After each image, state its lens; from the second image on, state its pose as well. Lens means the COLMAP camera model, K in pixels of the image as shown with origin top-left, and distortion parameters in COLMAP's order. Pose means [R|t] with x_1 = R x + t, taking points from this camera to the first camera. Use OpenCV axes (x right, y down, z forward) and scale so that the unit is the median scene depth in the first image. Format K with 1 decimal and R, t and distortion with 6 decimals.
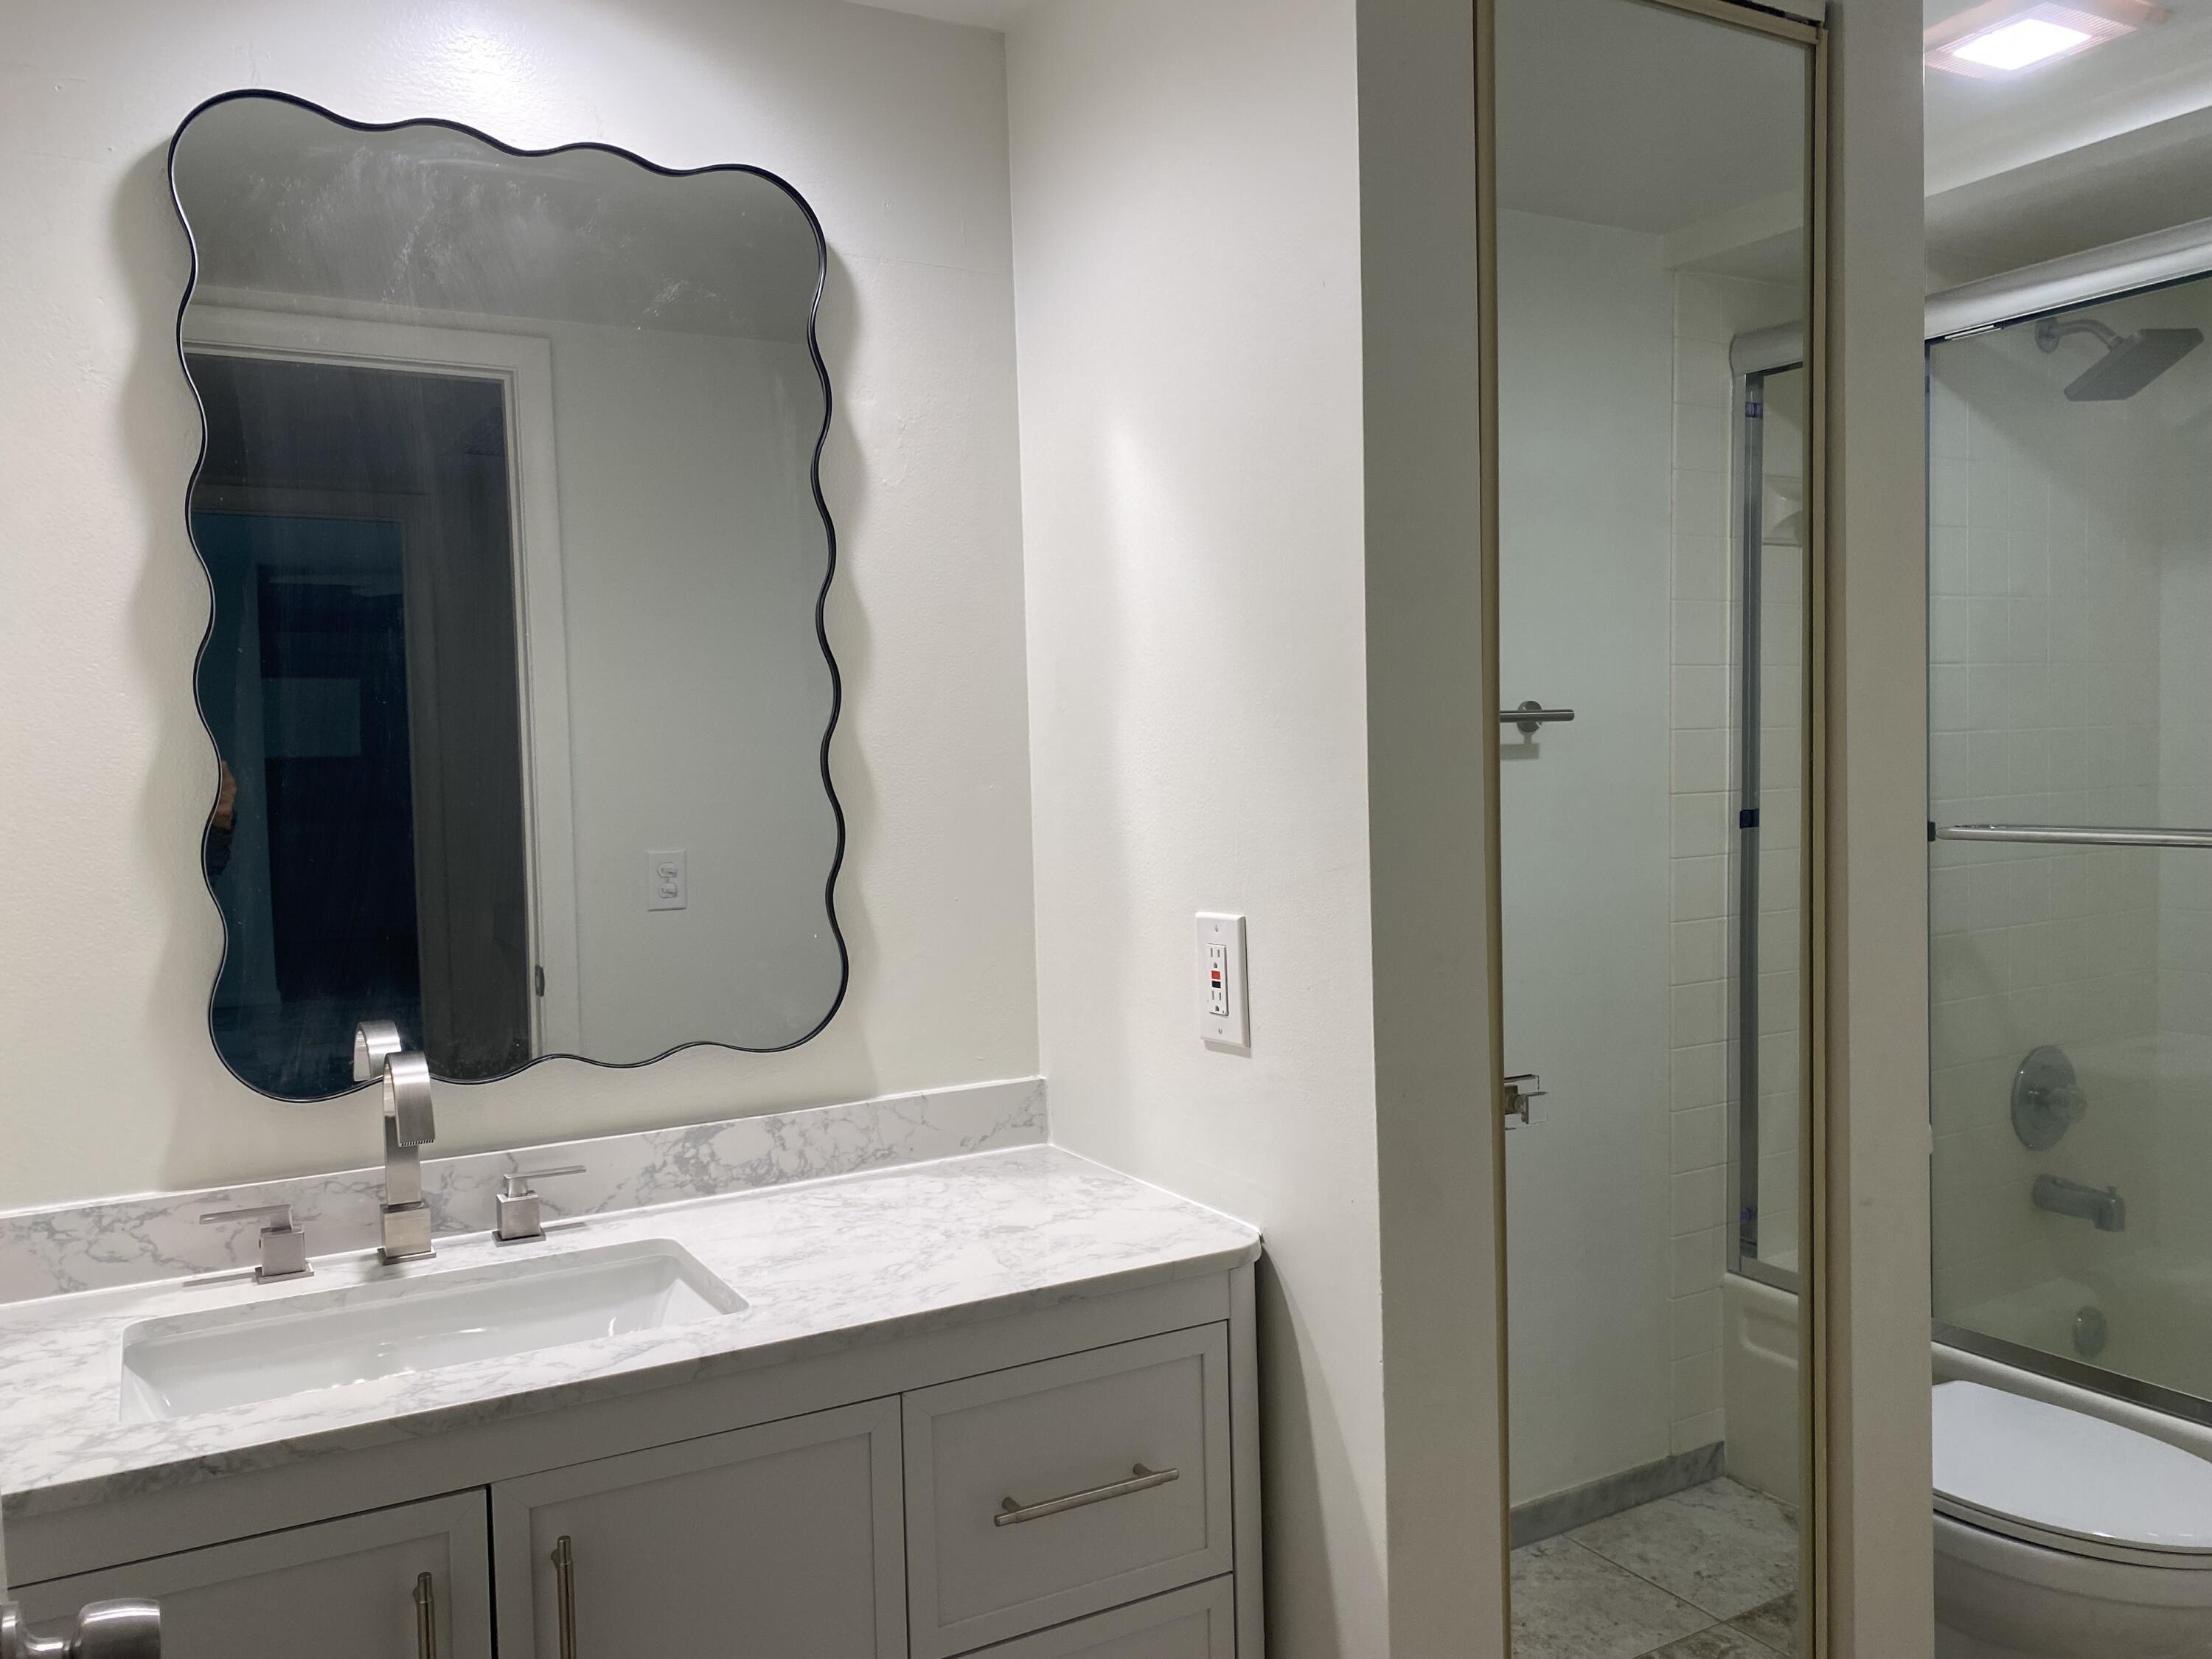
lens RADIAL K [[1666.5, 0, 1092.8], [0, 1666.5, 831.5], [0, 0, 1]] dist [0.052669, -0.058710]
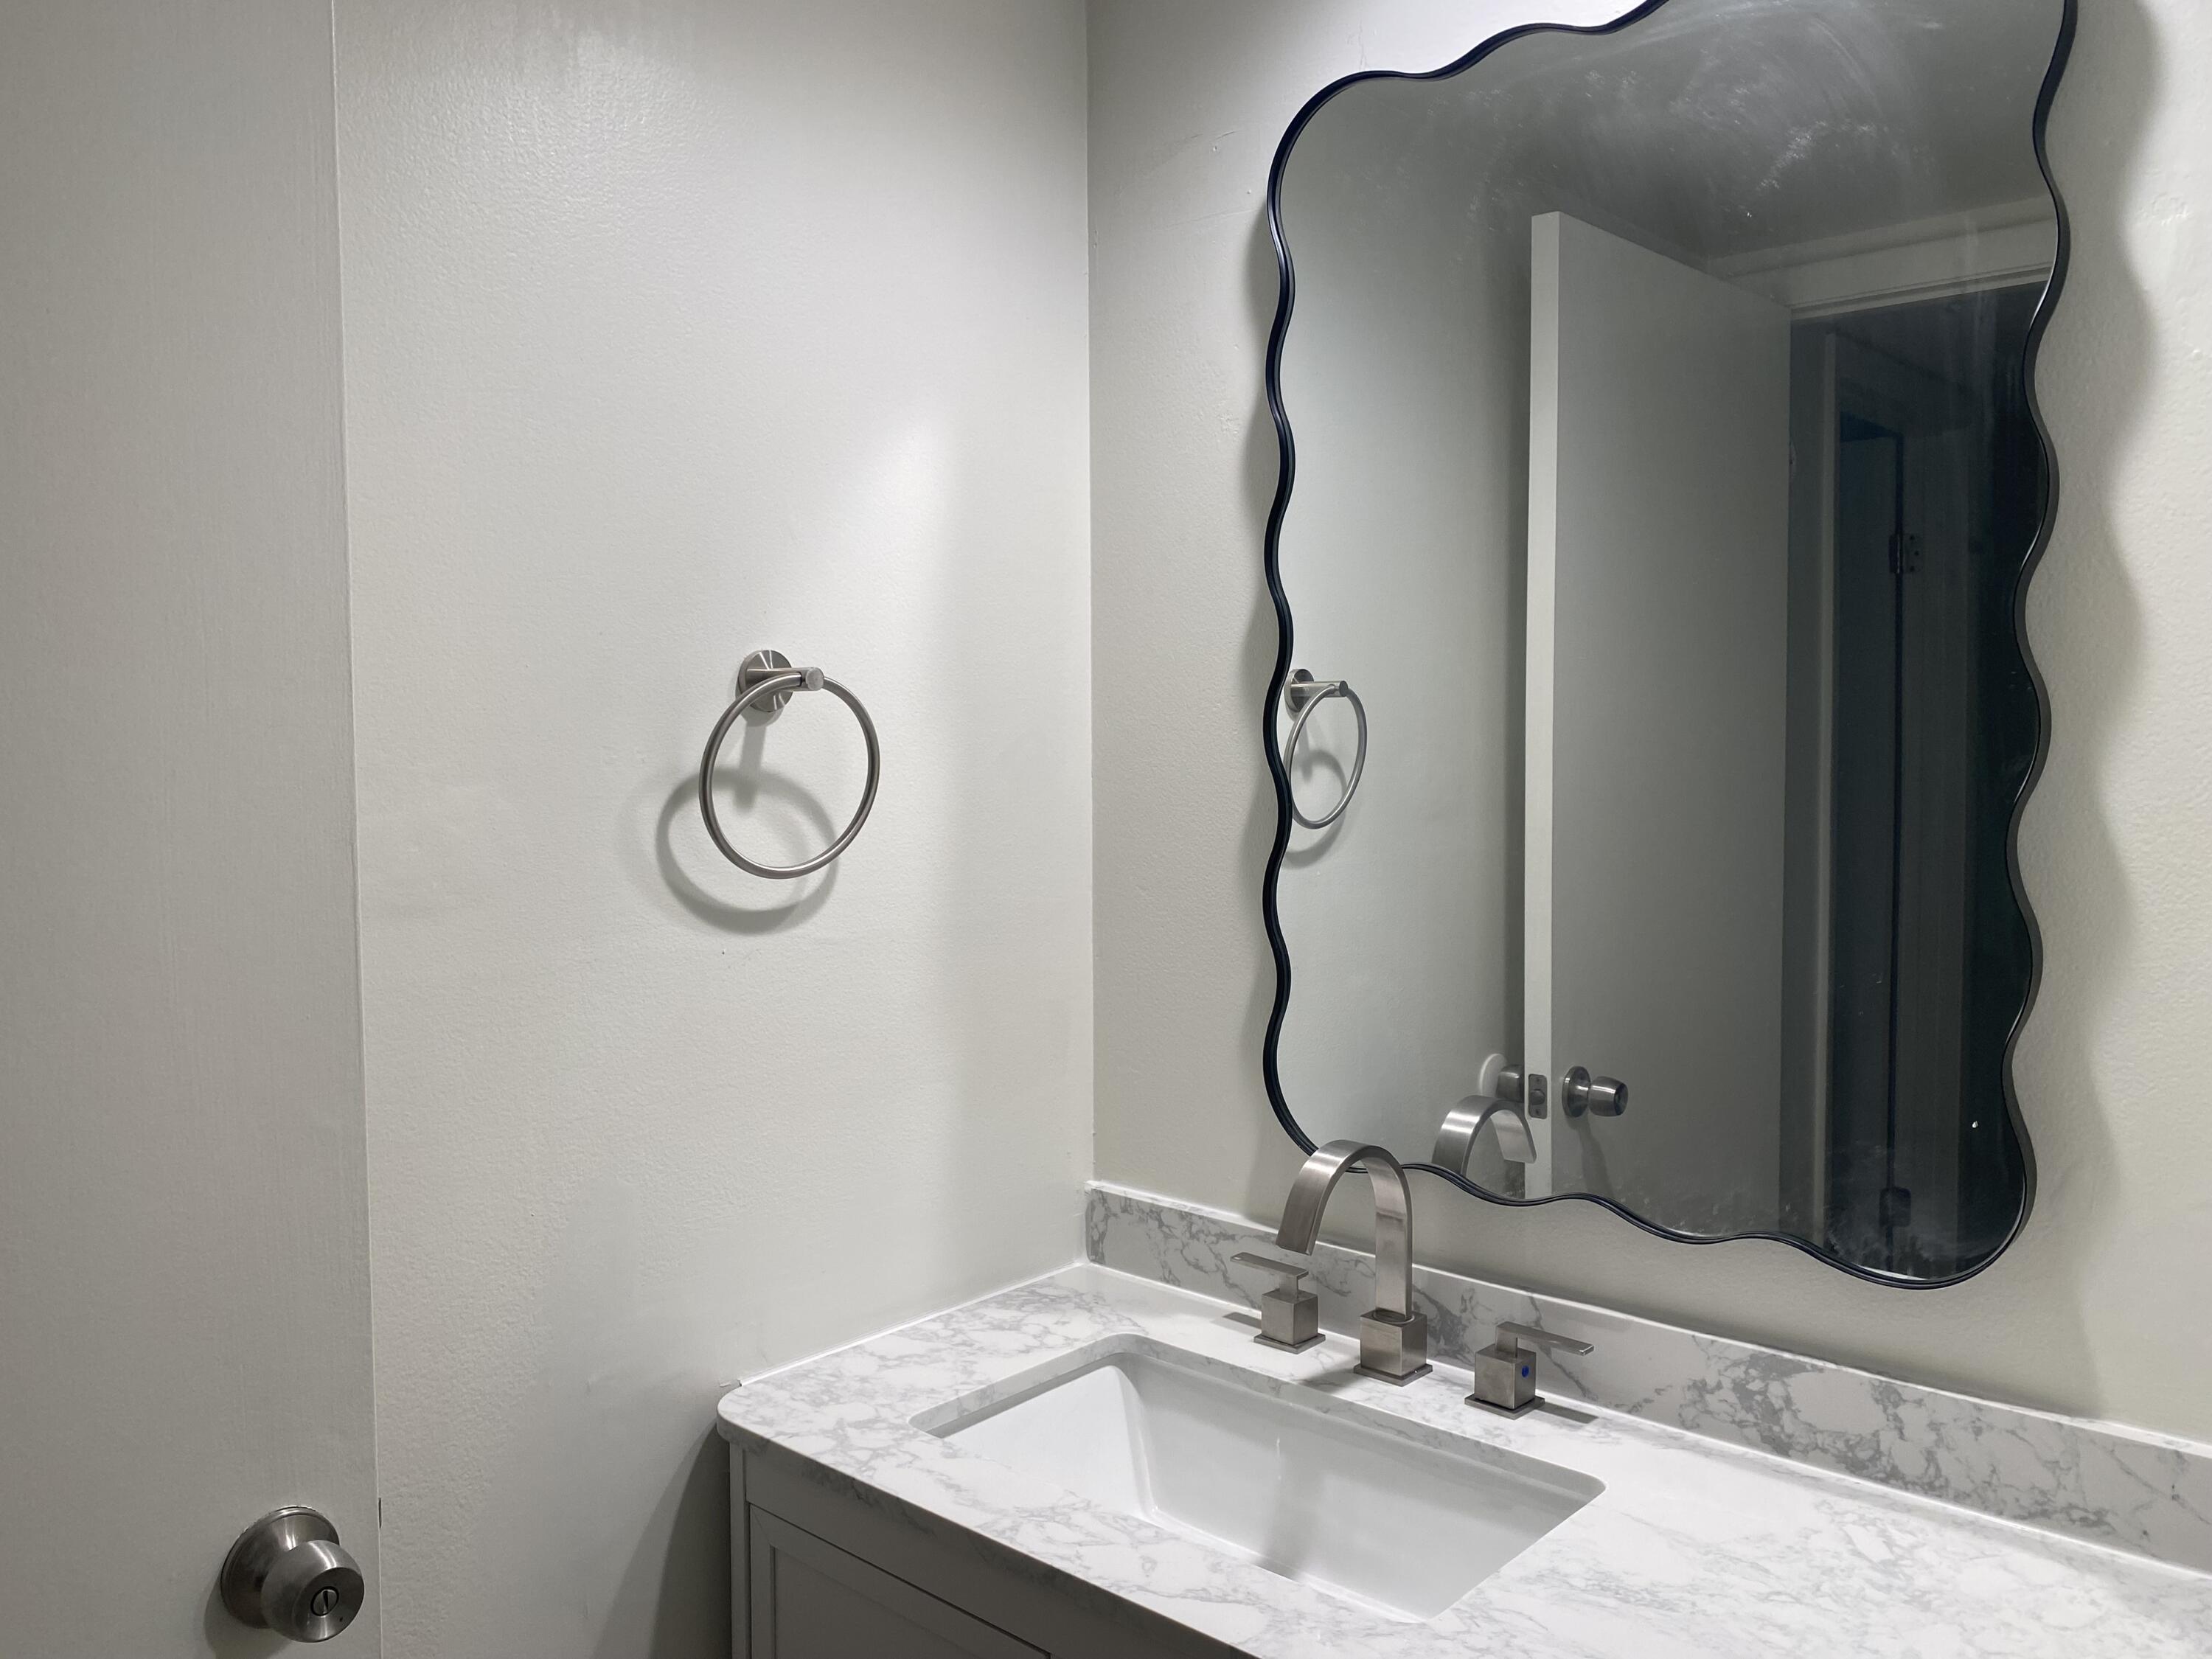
lens RADIAL K [[1666.5, 0, 1120.5], [0, 1666.5, 828.6], [0, 0, 1]] dist [0.052669, -0.058710]
pose [[0.343482, 0.077590, -0.935949, 0.316872], [-0.051410, 0.996641, 0.063754, -0.074222], [0.937751, 0.026218, 0.346317, 0.502544]]
